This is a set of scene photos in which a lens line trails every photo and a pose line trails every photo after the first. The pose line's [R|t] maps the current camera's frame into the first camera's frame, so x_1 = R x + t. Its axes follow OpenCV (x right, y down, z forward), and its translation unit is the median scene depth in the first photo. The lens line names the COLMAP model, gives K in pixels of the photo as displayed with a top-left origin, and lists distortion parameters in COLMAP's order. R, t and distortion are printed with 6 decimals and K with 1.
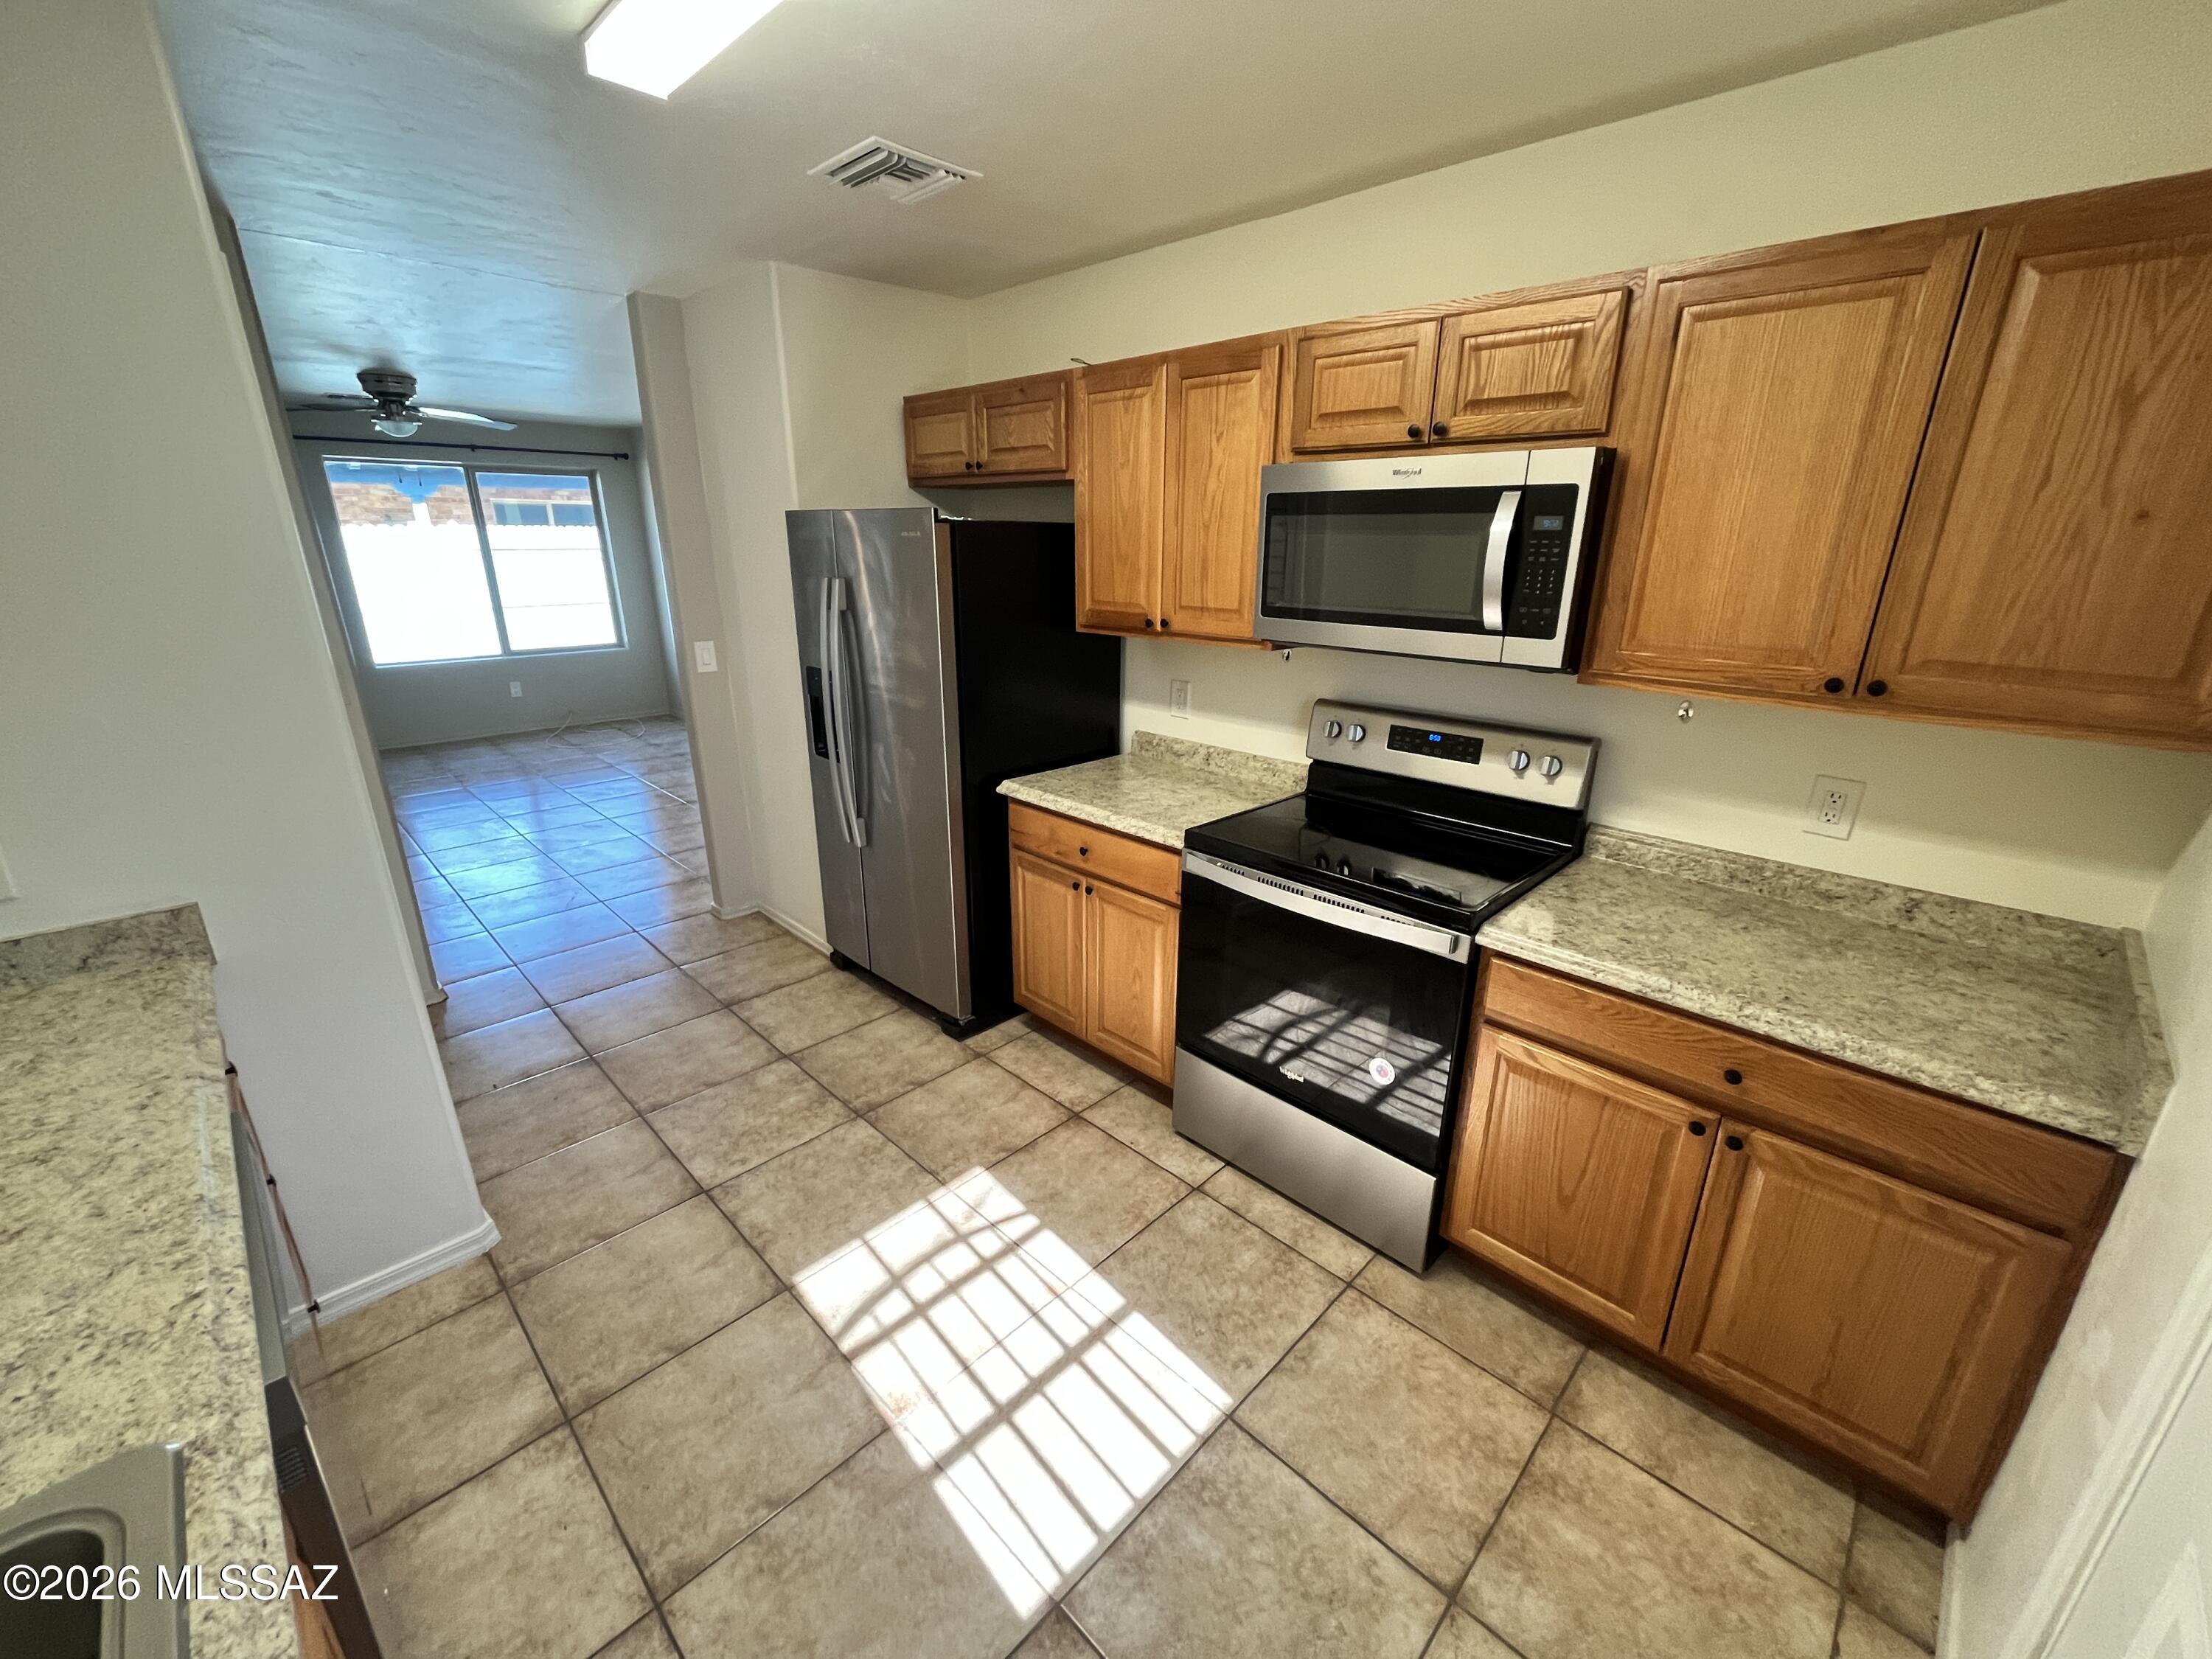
lens RADIAL K [[915.5, 0, 1139.1], [0, 915.5, 842.4], [0, 0, 1]] dist [-0.000202, -0.000183]
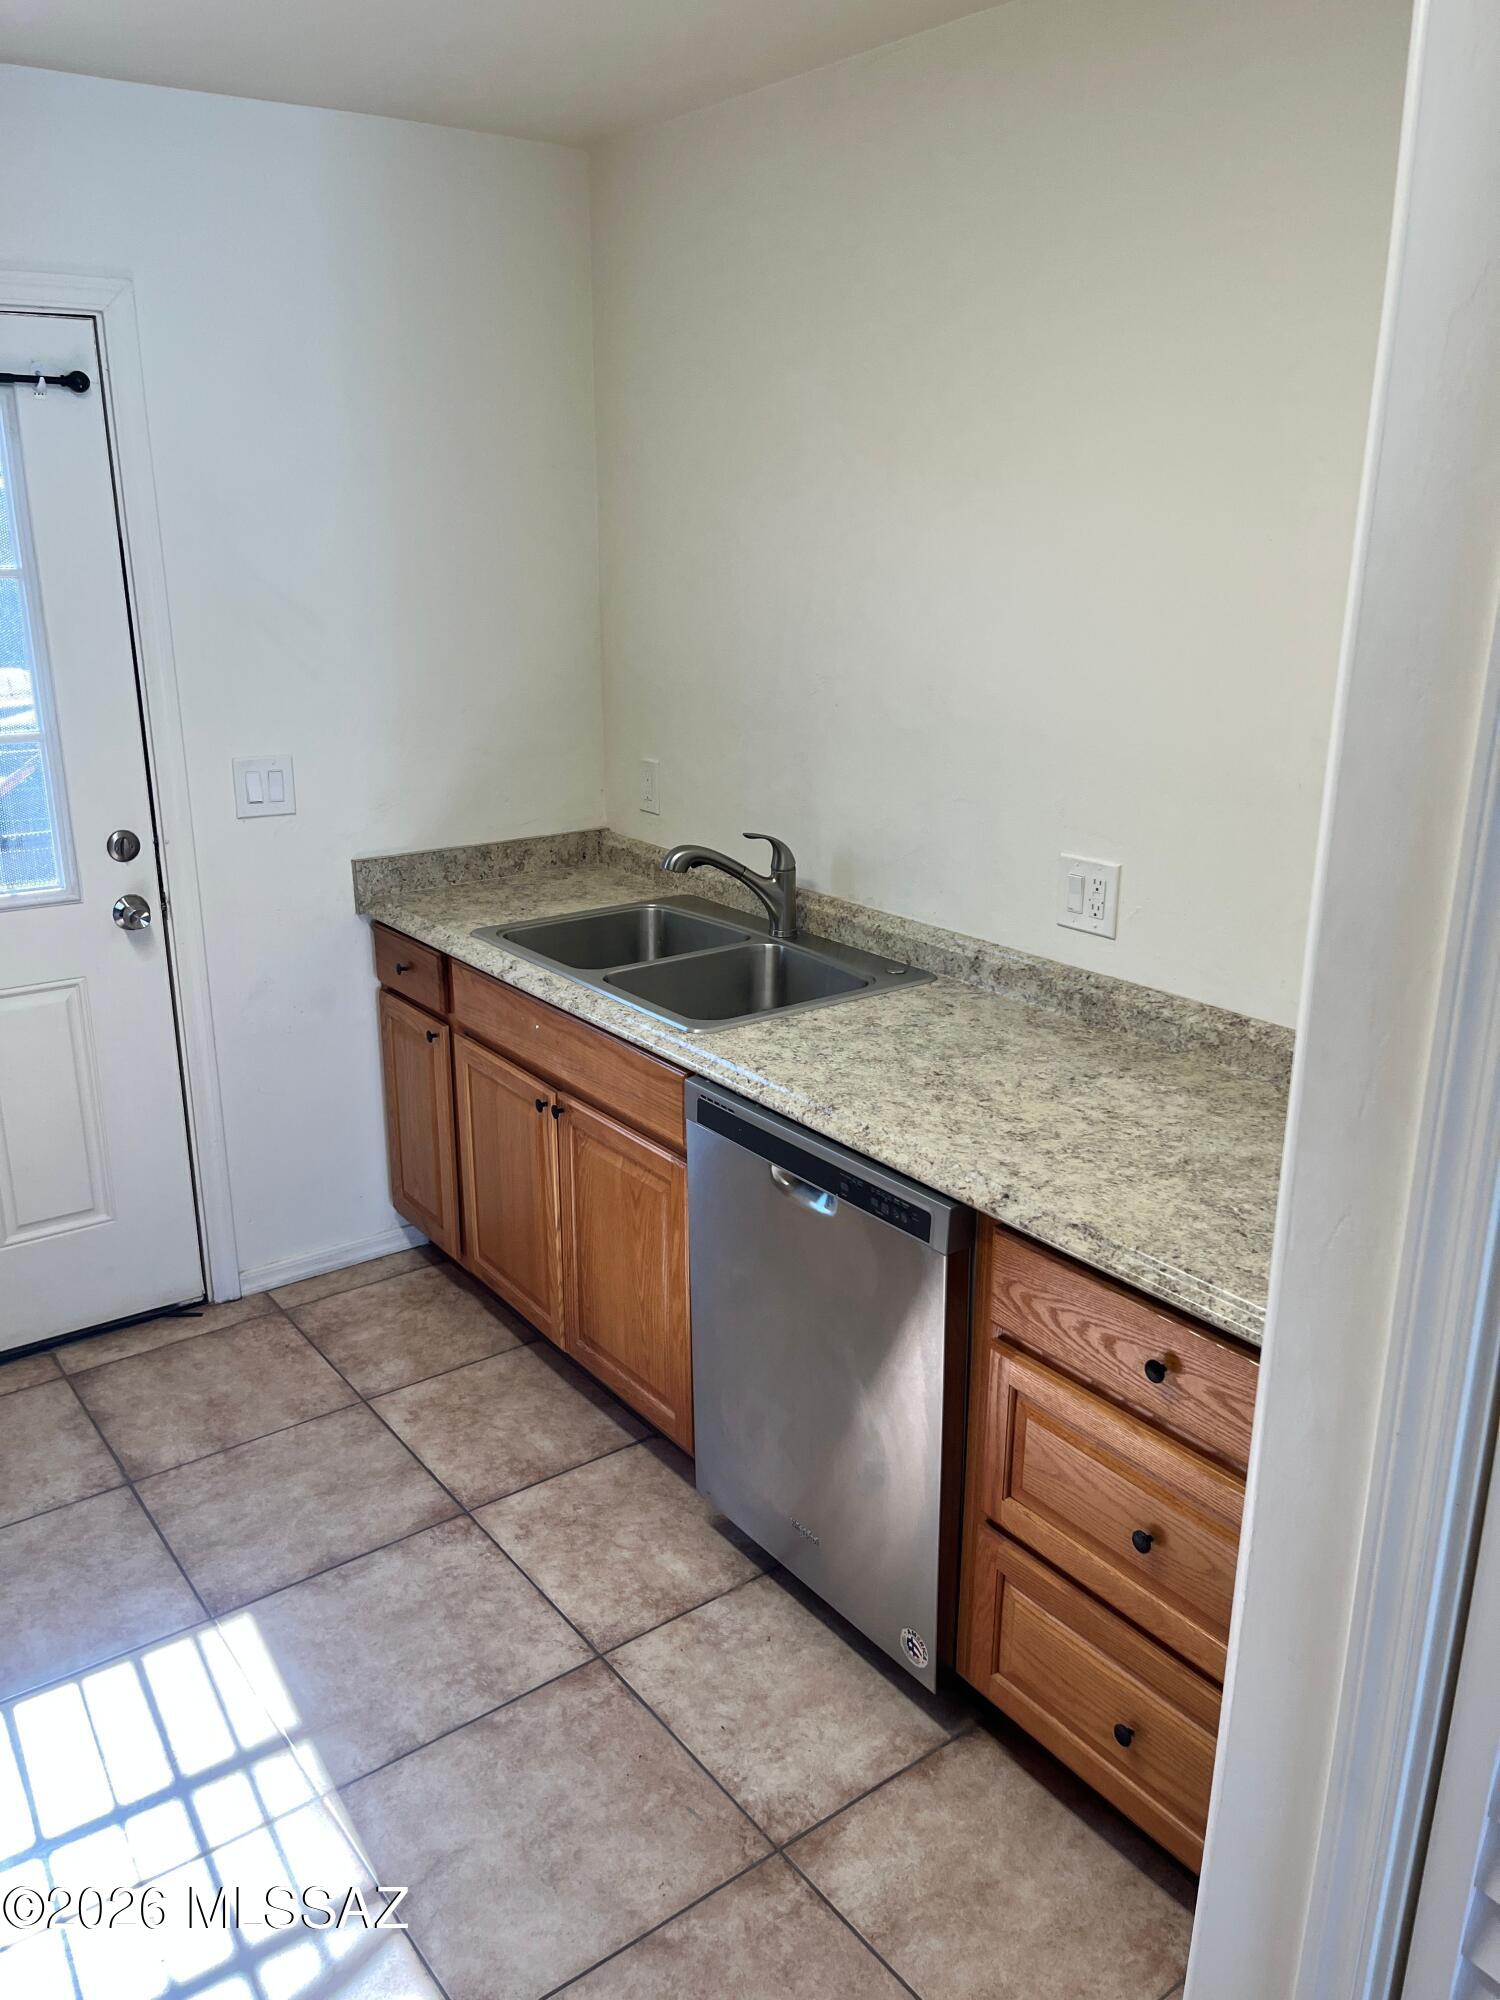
lens RADIAL K [[1509.0, 0, 769.8], [0, 1509.0, 1002.6], [0, 0, 1]] dist [0.068661, -0.110814]
pose [[-0.987531, -0.056056, 0.147107, -0.673443], [0.041062, 0.810388, 0.584453, -0.492610], [-0.151976, 0.583205, -0.797982, 1.385007]]
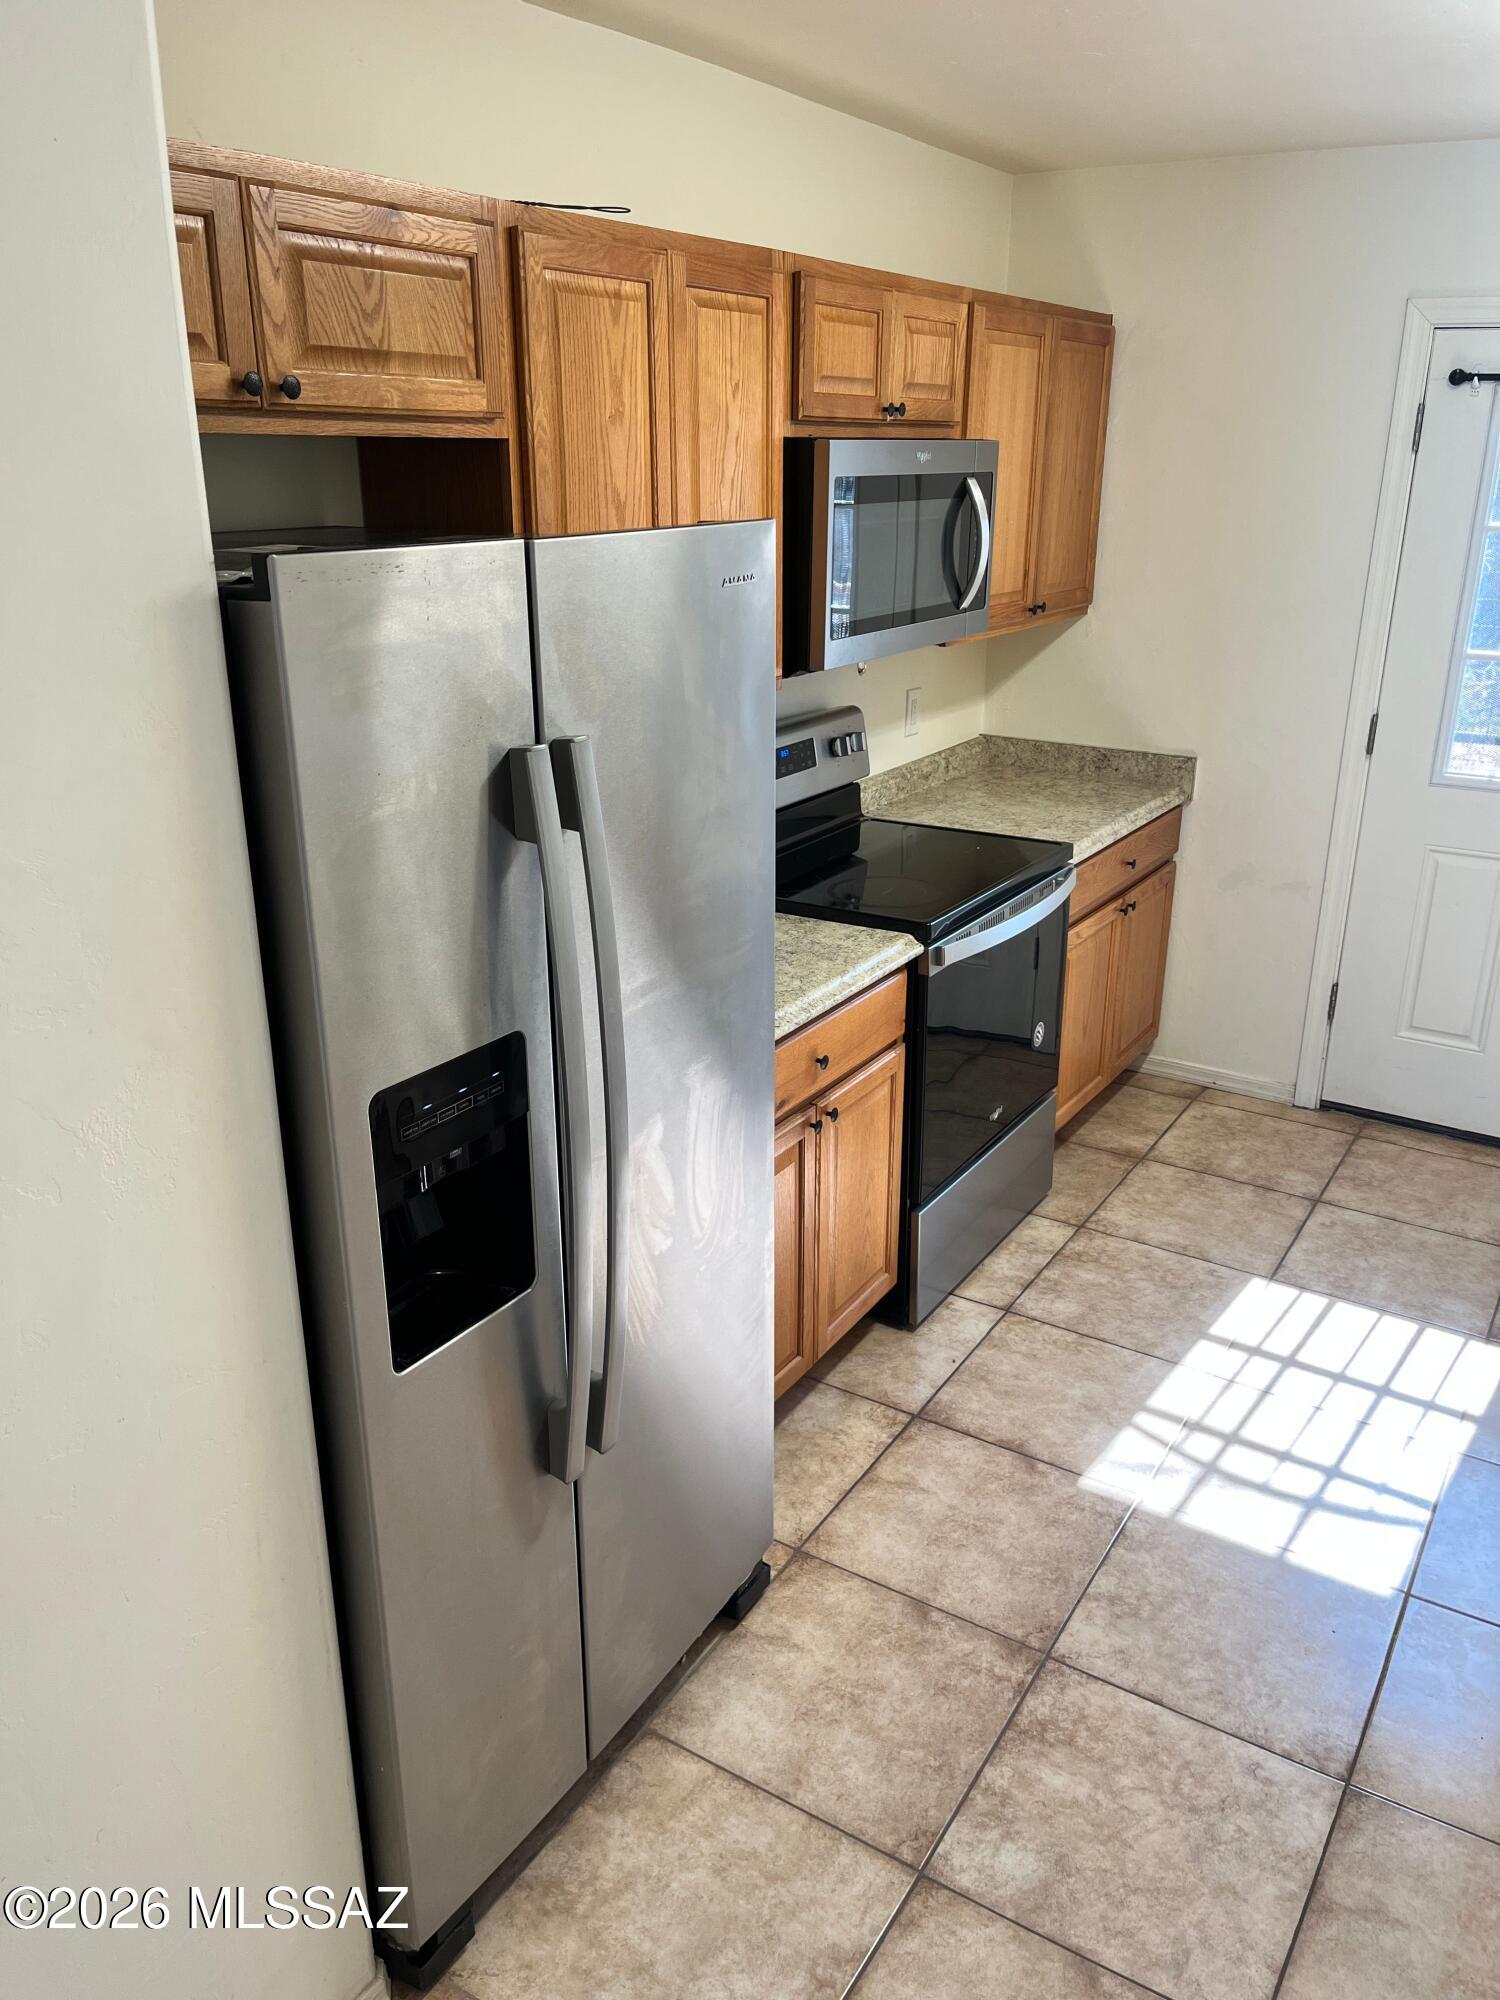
lens RADIAL K [[1509.0, 0, 769.8], [0, 1509.0, 1002.6], [0, 0, 1]] dist [0.068661, -0.110814]
pose [[-0.212048, -0.344048, 0.914695, -1.289805], [0.308639, 0.864498, 0.396718, -0.584297], [-0.927242, 0.366434, -0.077129, 1.467842]]
